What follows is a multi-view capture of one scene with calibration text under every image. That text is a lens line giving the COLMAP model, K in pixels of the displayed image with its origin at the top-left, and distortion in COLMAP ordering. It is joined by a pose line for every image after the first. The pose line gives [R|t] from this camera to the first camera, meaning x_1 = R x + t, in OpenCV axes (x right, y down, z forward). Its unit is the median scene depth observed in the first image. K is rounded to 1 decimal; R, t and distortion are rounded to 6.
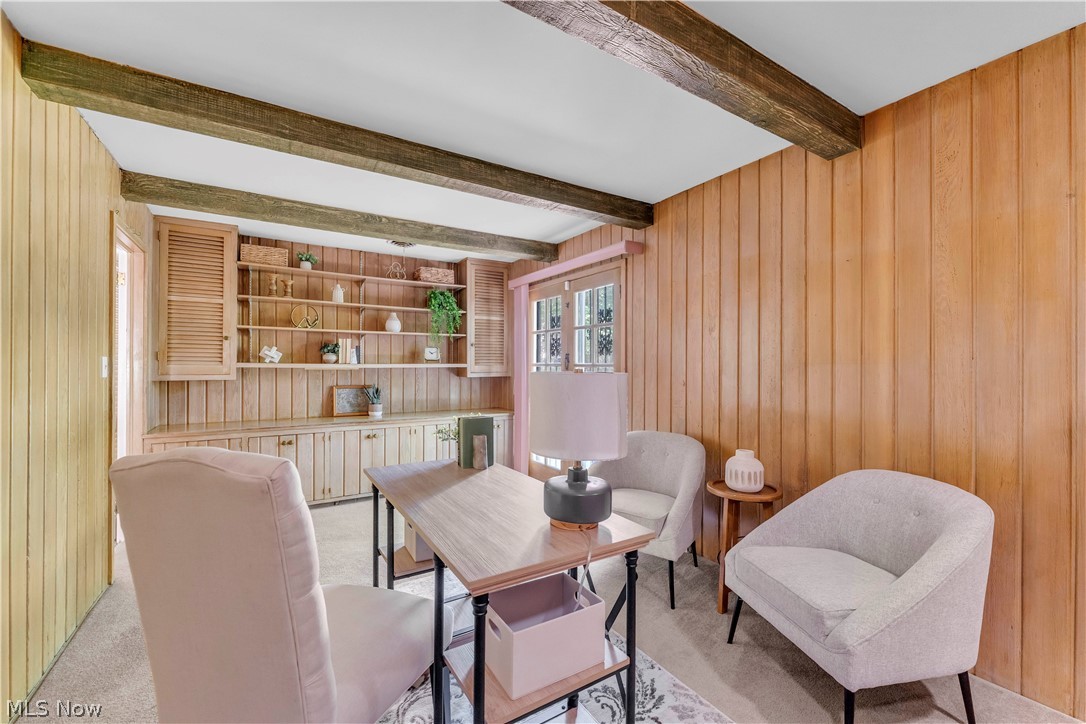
lens RADIAL K [[445.5, 0, 543.0], [0, 445.5, 362.0], [0, 0, 1]] dist [0.000011, -0.000424]
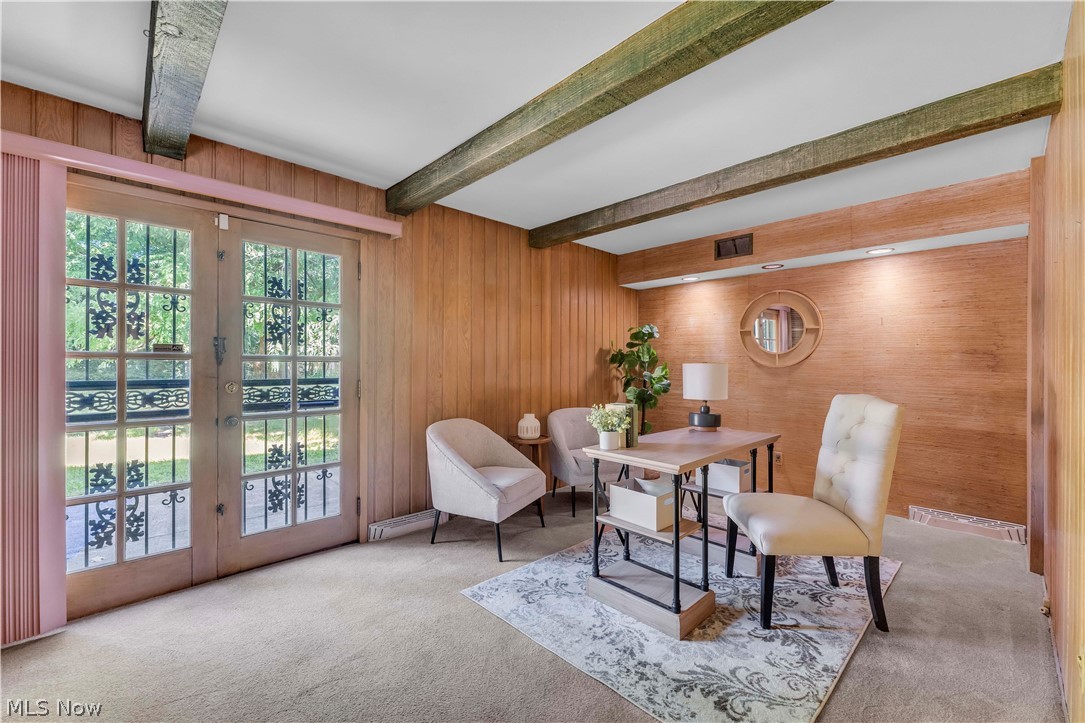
lens RADIAL K [[446.2, 0, 545.9], [0, 446.2, 361.6], [0, 0, 1]] dist [-0.000709, -0.000616]
pose [[-0.208832, 0.001335, 0.977951, -0.761939], [-0.012172, 0.999918, -0.003964, 0.012822], [-0.977876, -0.012732, -0.208798, 0.869170]]
